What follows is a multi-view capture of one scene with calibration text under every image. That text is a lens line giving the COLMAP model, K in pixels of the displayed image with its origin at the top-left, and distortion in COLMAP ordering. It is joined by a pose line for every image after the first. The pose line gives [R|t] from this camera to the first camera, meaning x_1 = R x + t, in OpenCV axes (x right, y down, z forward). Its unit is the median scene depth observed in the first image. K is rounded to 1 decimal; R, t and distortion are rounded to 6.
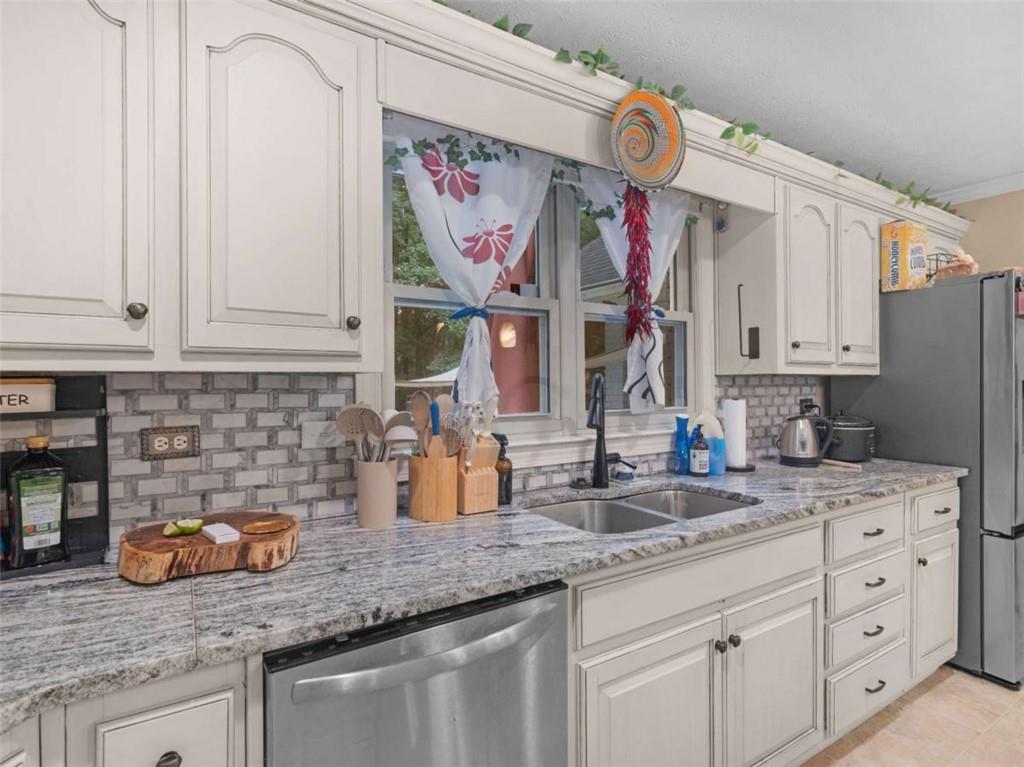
lens RADIAL K [[526.8, 0, 504.3], [0, 526.8, 381.8], [0, 0, 1]] dist [0.004004, -0.001267]
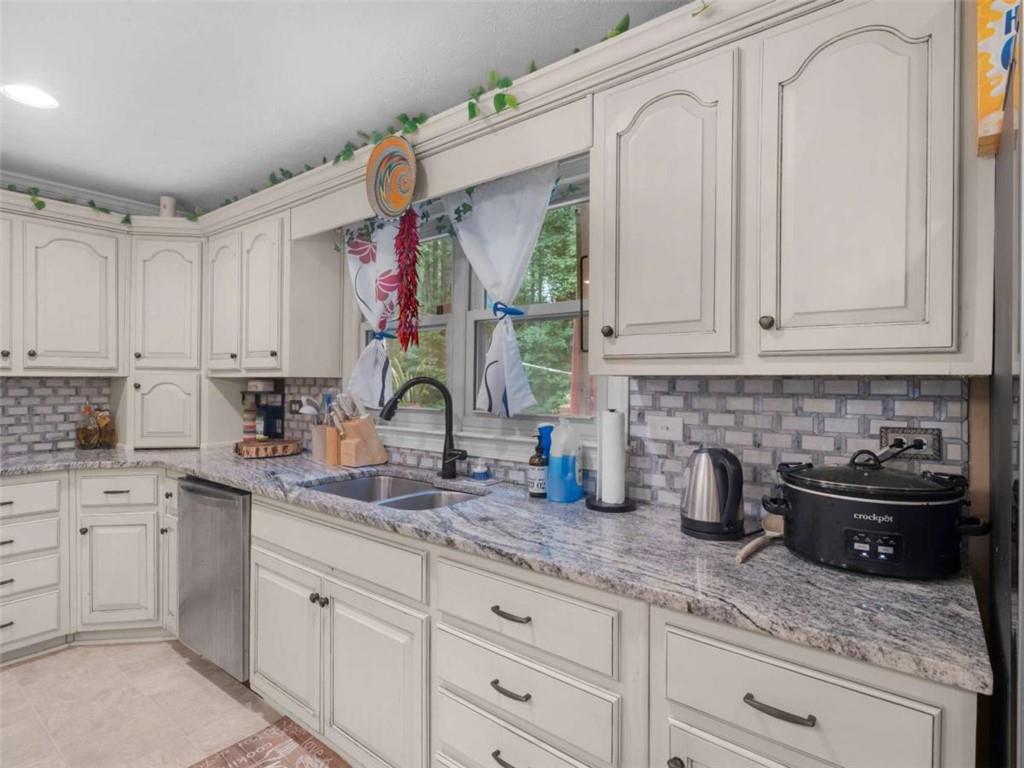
lens RADIAL K [[526.8, 0, 530.1], [0, 526.8, 383.4], [0, 0, 1]] dist [0.004004, -0.001267]
pose [[0.351835, 0.005907, -0.936043, 1.625064], [-0.011540, 0.999931, 0.001973, -0.005870], [0.935991, 0.010107, 0.351879, 0.966666]]
